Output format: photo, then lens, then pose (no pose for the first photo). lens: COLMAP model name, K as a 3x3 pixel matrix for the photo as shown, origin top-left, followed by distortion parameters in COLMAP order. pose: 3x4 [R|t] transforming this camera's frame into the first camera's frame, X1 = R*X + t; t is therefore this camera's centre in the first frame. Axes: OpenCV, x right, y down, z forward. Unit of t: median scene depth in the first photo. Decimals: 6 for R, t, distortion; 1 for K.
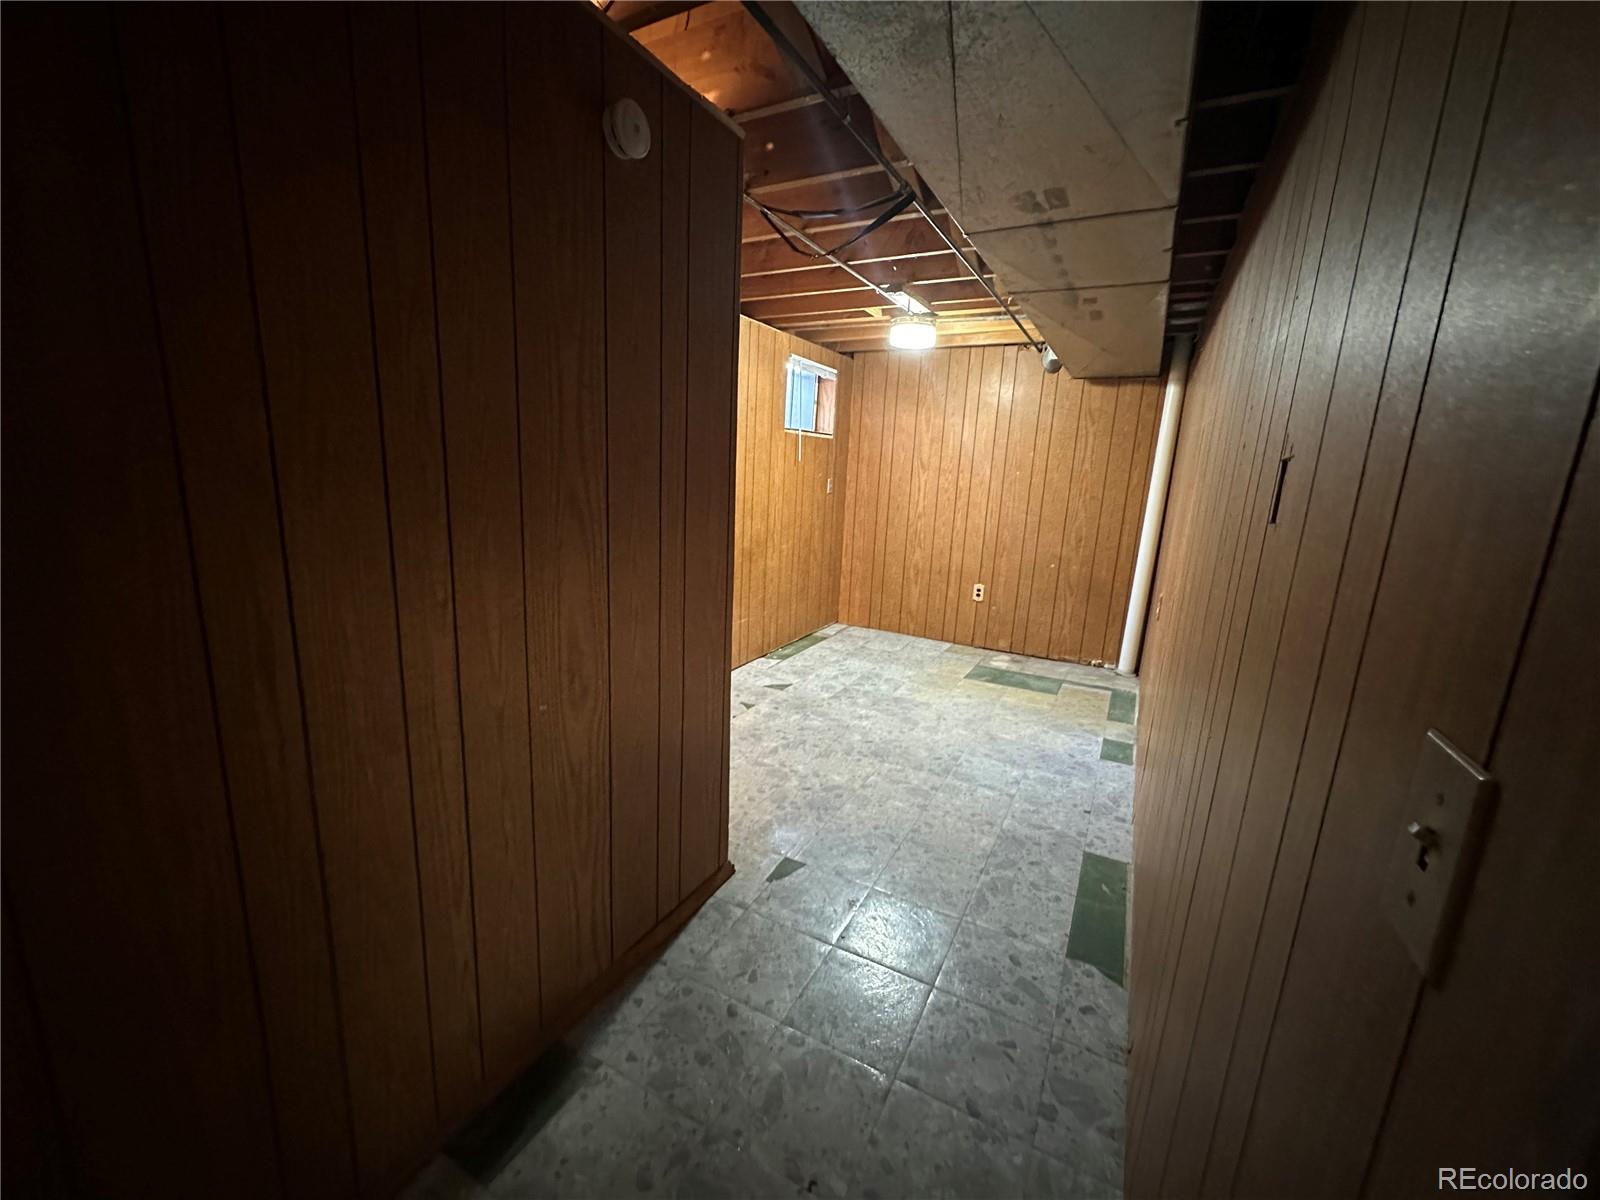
lens RADIAL K [[640.1, 0, 801.6], [0, 640.1, 598.0], [0, 0, 1]] dist [0.000671, 0.000430]
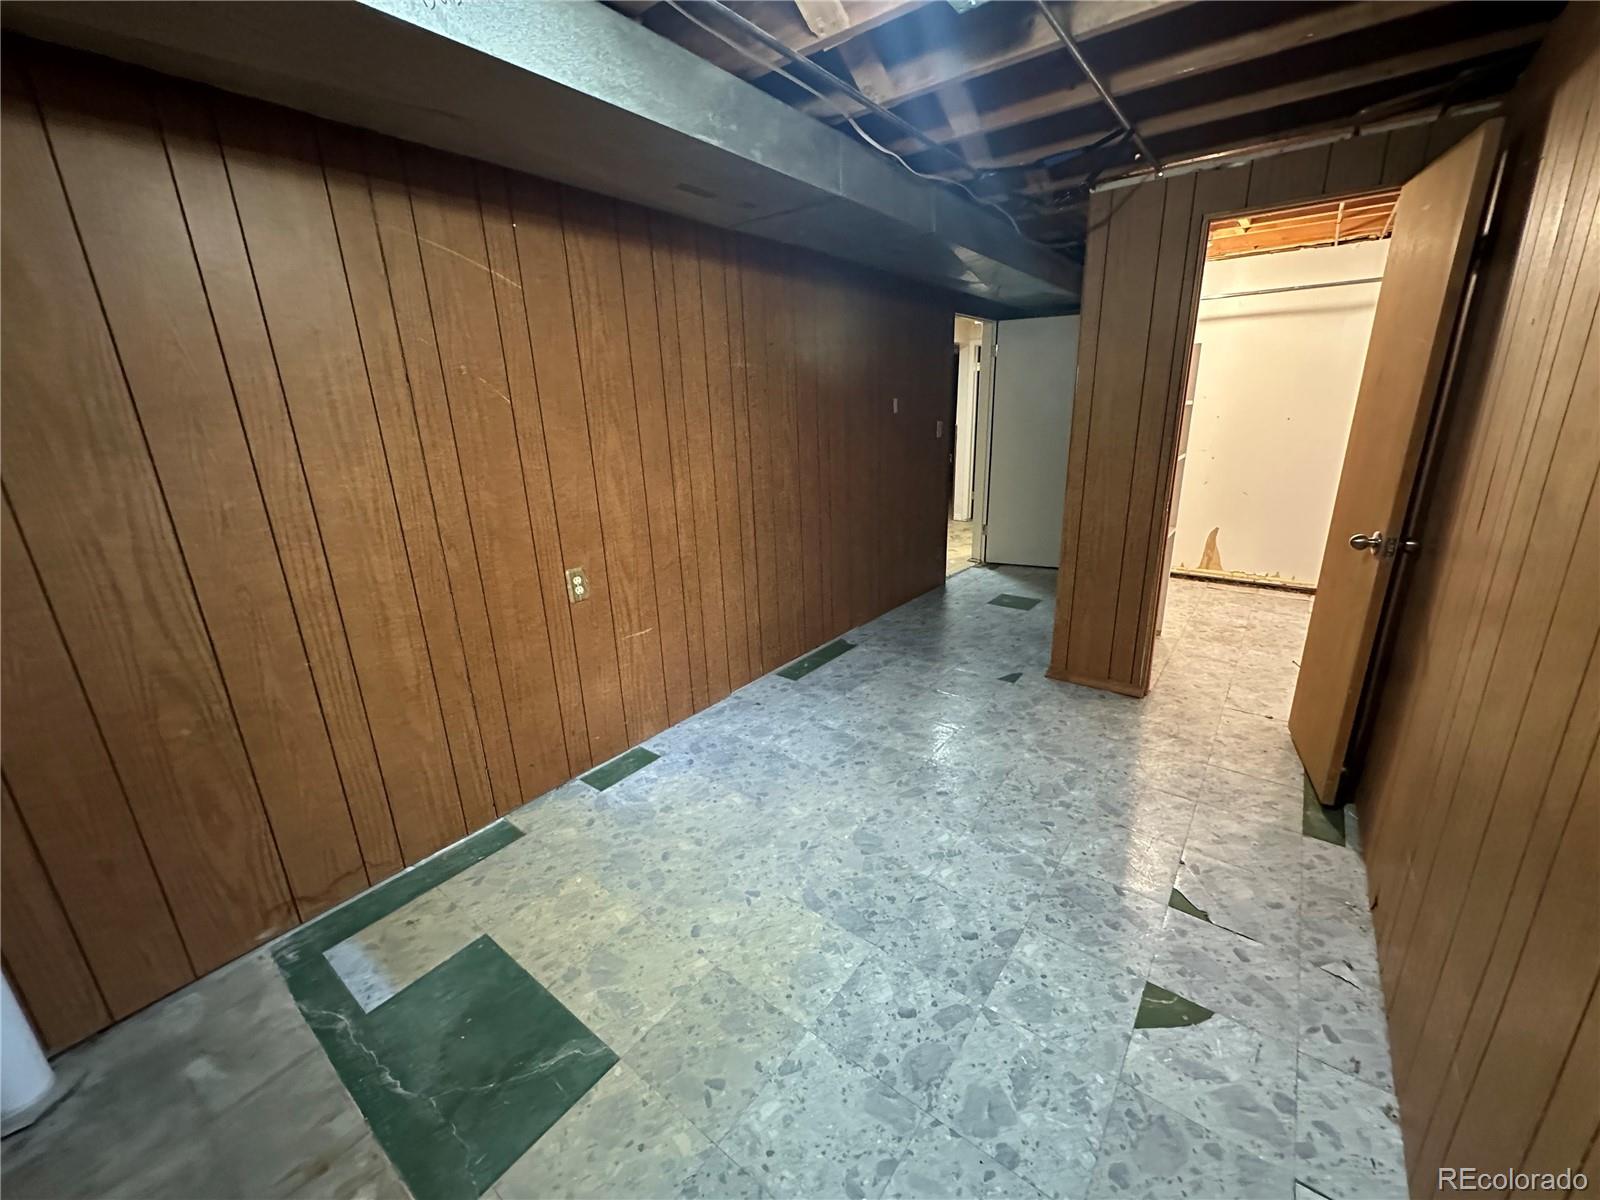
lens RADIAL K [[640.1, 0, 801.6], [0, 640.1, 598.0], [0, 0, 1]] dist [0.000671, 0.000430]
pose [[-0.986987, -0.058920, 0.149617, 0.162110], [0.021230, 0.874557, 0.484457, -0.312714], [-0.159393, 0.481329, -0.861926, 1.498074]]
